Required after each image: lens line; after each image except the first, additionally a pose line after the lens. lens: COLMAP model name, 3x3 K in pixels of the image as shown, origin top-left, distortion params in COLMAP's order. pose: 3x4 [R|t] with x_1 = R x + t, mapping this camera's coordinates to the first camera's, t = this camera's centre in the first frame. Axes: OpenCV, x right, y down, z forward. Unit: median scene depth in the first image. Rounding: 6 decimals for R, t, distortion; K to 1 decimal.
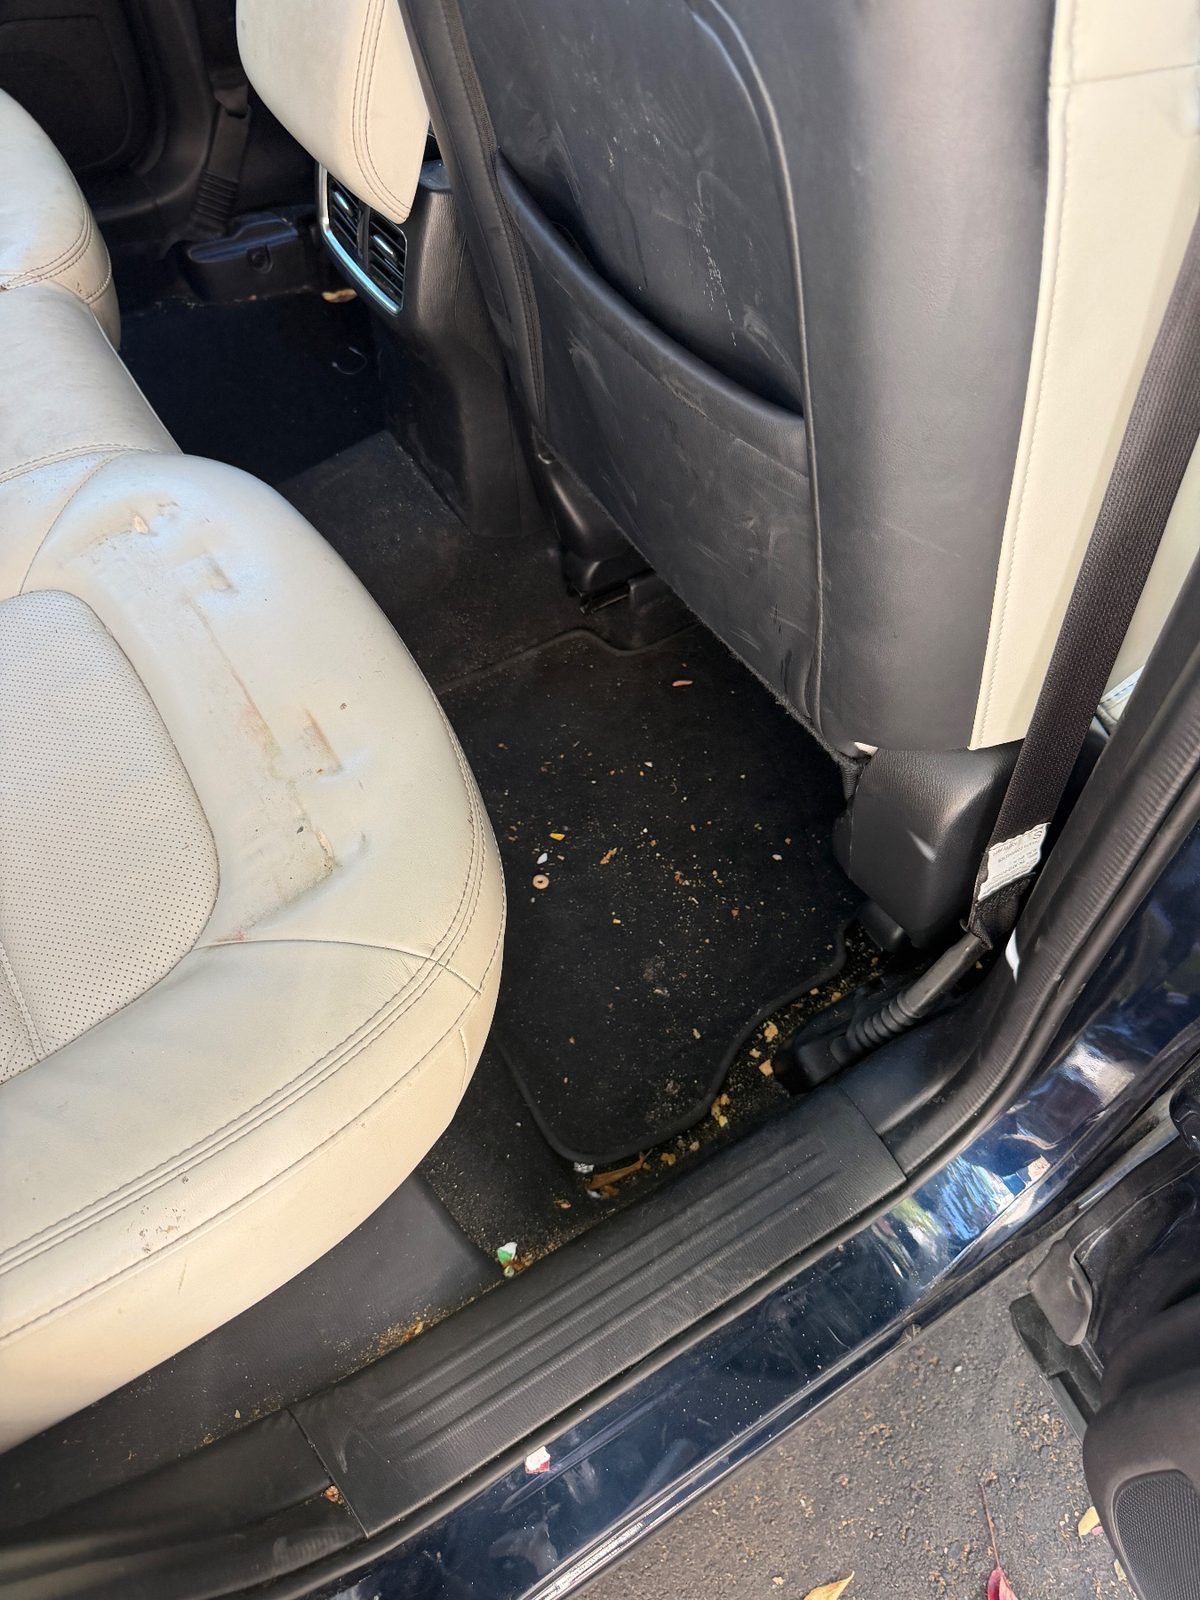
lens RADIAL K [[1125.5, 0, 600.0], [0, 1125.5, 800.0], [0, 0, 1]] dist [-0.003168, -0.023966]
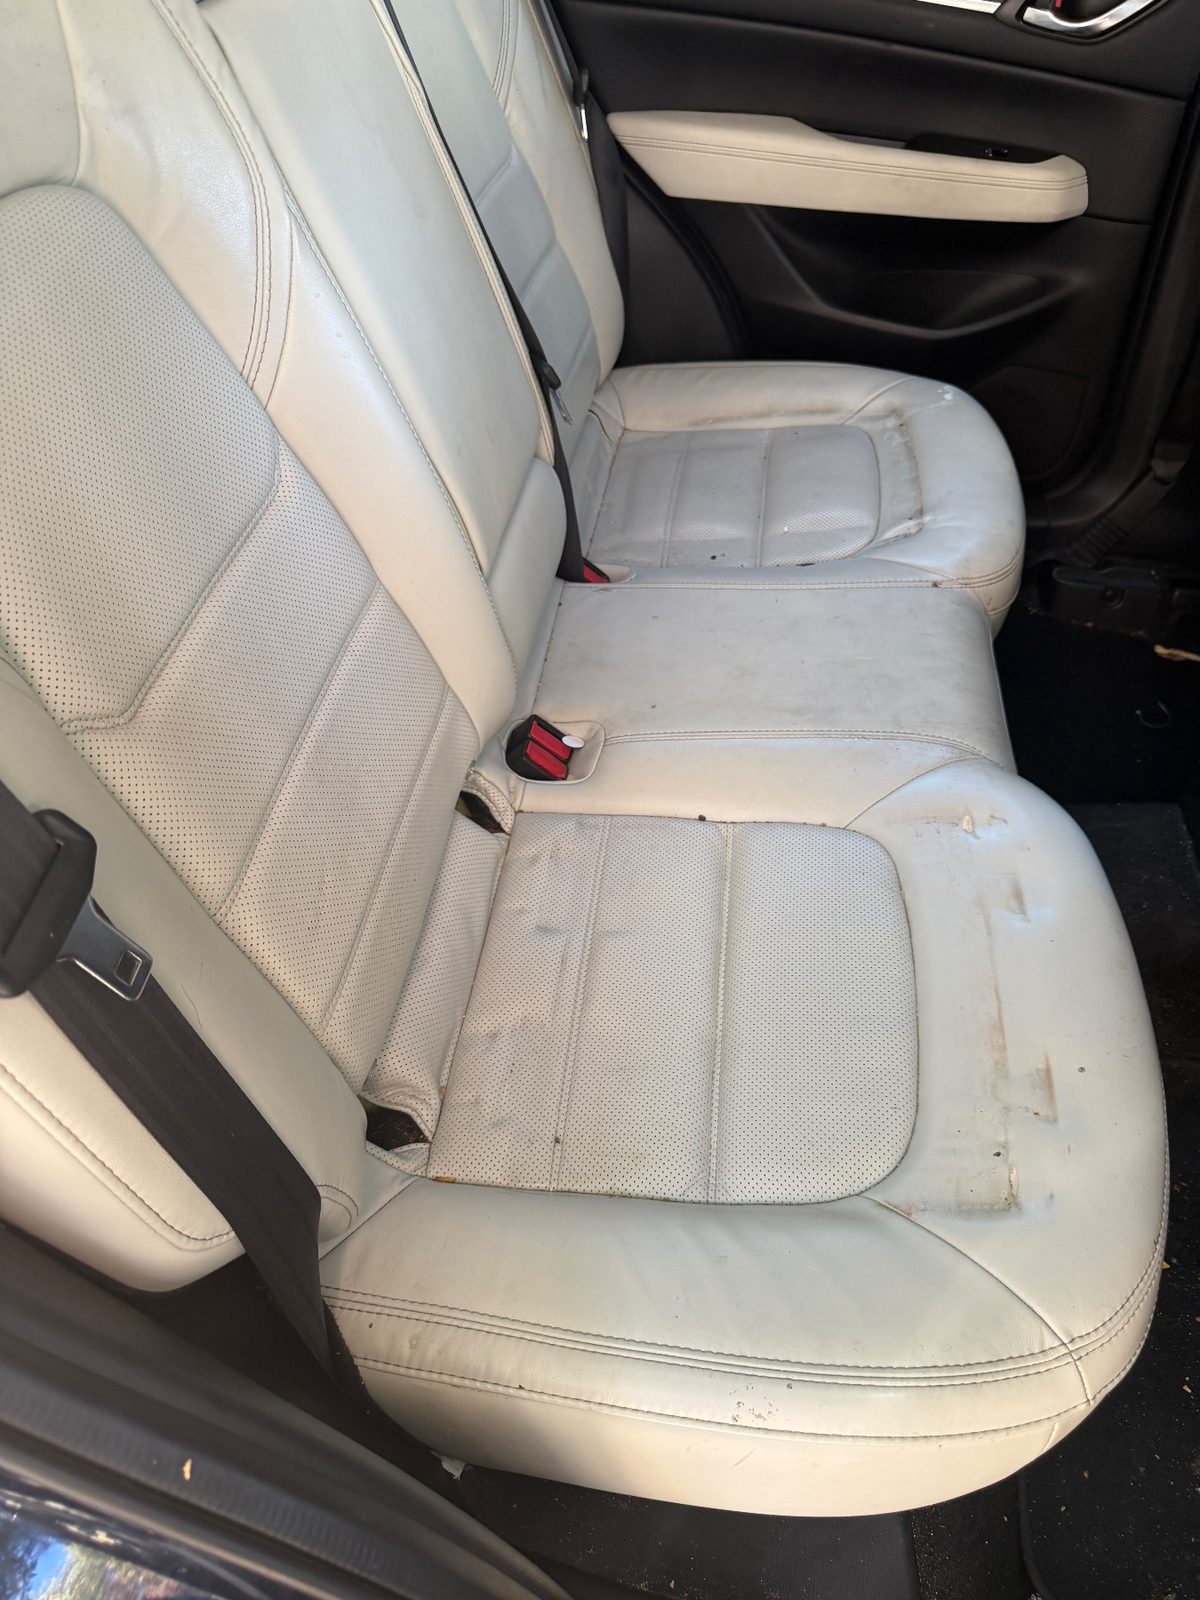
lens RADIAL K [[1125.5, 0, 600.0], [0, 1125.5, 800.0], [0, 0, 1]] dist [-0.003168, -0.023966]
pose [[0.757664, 0.429981, -0.490981, -0.178073], [-0.518288, 0.853609, -0.052246, -0.011161], [0.396640, 0.294054, 0.869602, -0.211257]]
